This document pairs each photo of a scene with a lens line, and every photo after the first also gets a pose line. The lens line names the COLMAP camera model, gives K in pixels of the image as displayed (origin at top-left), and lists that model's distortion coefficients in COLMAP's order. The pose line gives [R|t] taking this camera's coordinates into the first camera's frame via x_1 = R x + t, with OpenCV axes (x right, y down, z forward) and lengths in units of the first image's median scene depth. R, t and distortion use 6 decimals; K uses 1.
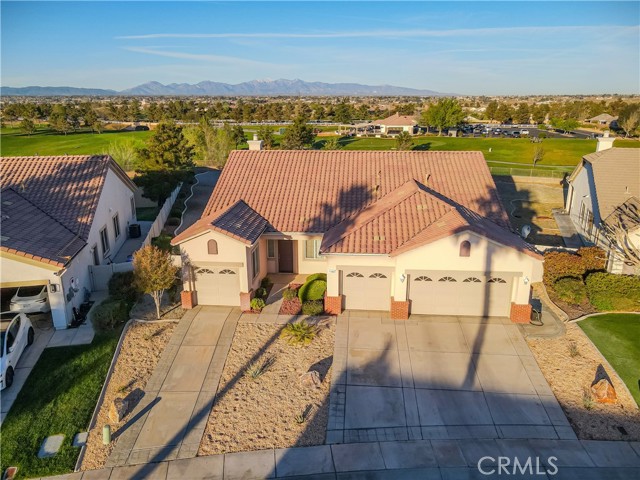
lens RADIAL K [[468.2, 0, 320.0], [0, 468.2, 240.0], [0, 0, 1]] dist [0.009417, -0.000719]
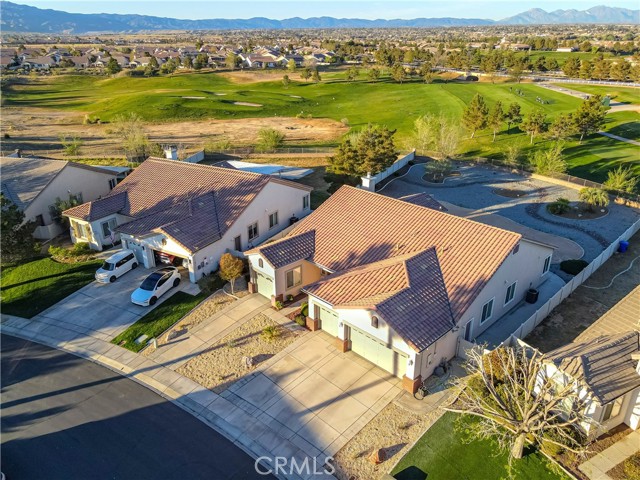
lens RADIAL K [[468.1, 0, 320.0], [0, 468.1, 240.0], [0, 0, 1]] dist [0.005127, 0.008844]
pose [[0.754591, 0.263530, -0.600954, 0.903448], [-0.183477, 0.964020, 0.192358, -0.423606], [0.630023, -0.034890, 0.775792, -0.131141]]
